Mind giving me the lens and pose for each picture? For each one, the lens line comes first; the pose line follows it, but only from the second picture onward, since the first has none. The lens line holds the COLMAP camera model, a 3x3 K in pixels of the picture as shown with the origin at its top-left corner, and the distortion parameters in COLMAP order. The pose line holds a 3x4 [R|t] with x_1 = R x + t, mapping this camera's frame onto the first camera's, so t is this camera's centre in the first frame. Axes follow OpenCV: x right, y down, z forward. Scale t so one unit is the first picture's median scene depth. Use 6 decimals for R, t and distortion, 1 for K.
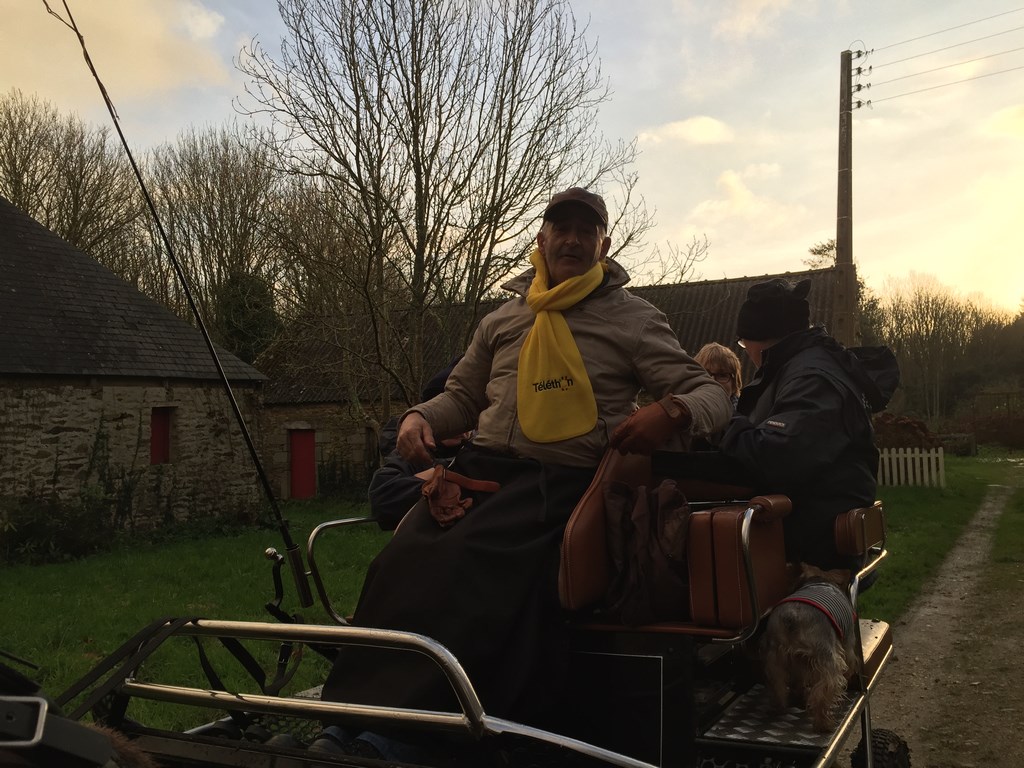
lens RADIAL K [[873.3, 0, 508.9], [0, 873.3, 384.8], [0, 0, 1]] dist [0.038127, -0.073333]
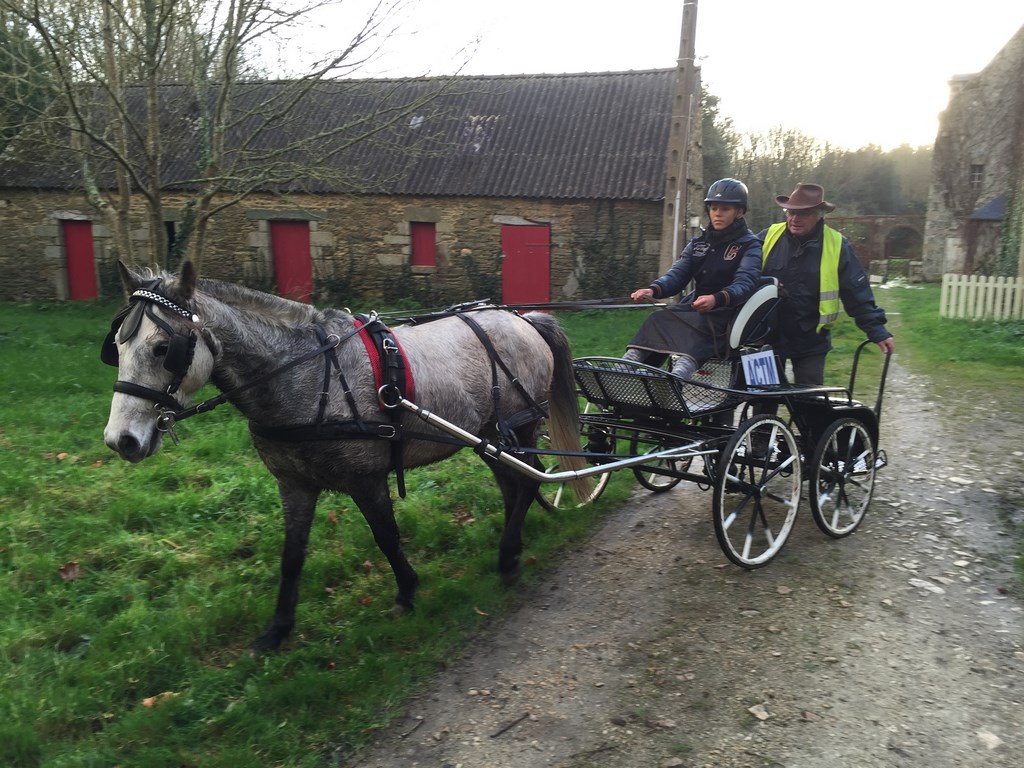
lens RADIAL K [[873.3, 0, 509.4], [0, 873.3, 384.5], [0, 0, 1]] dist [0.038127, -0.073333]
pose [[0.986599, 0.016987, 0.162279, 0.058214], [-0.051333, 0.976378, 0.209882, 0.006844], [-0.154880, -0.215400, 0.964165, 0.083040]]
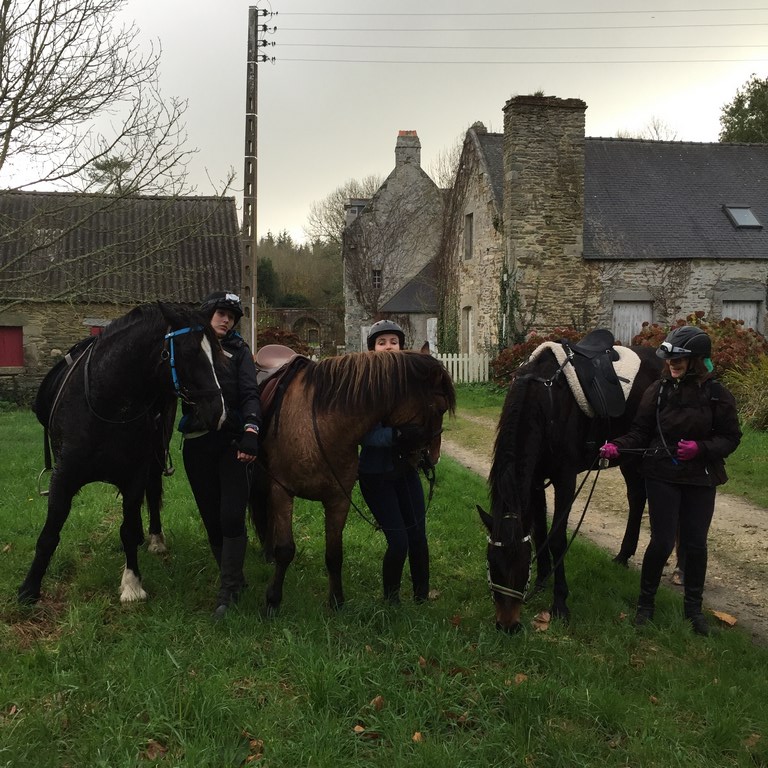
lens RADIAL K [[872.4, 0, 383.3], [0, 872.4, 383.0], [0, 0, 1]] dist [0.026186, 0.000000]
pose [[0.743400, -0.024576, 0.668395, -0.248517], [-0.040867, 0.995789, 0.082067, 0.003485], [-0.667597, -0.088324, 0.739265, 0.008437]]
